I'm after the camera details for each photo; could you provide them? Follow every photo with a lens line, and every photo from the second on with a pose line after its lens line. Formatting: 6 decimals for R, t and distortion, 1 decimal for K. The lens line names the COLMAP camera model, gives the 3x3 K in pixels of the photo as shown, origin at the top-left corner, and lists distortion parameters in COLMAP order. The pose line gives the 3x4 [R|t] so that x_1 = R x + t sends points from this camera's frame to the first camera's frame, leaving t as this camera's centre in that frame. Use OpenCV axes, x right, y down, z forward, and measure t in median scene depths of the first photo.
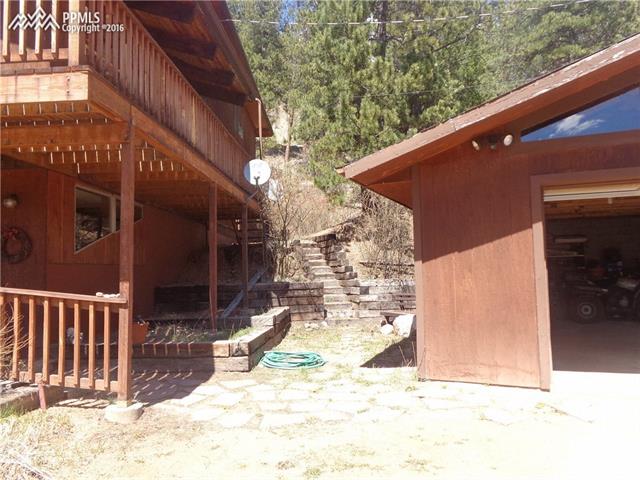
lens RADIAL K [[485.4, 0, 322.1], [0, 485.4, 236.1], [0, 0, 1]] dist [0.008727, 0.001272]
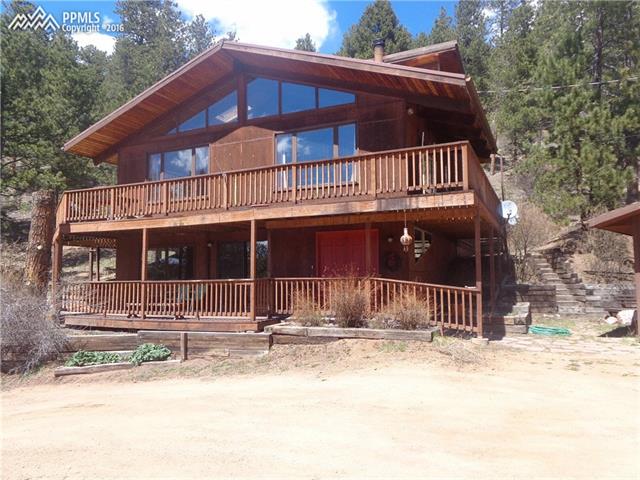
lens RADIAL K [[485.4, 0, 322.1], [0, 485.4, 236.1], [0, 0, 1]] dist [0.008727, 0.001272]
pose [[0.930859, -0.016953, -0.364986, -0.103783], [0.014059, 0.999845, -0.010586, -0.036841], [0.365109, 0.004722, 0.930953, -0.497746]]
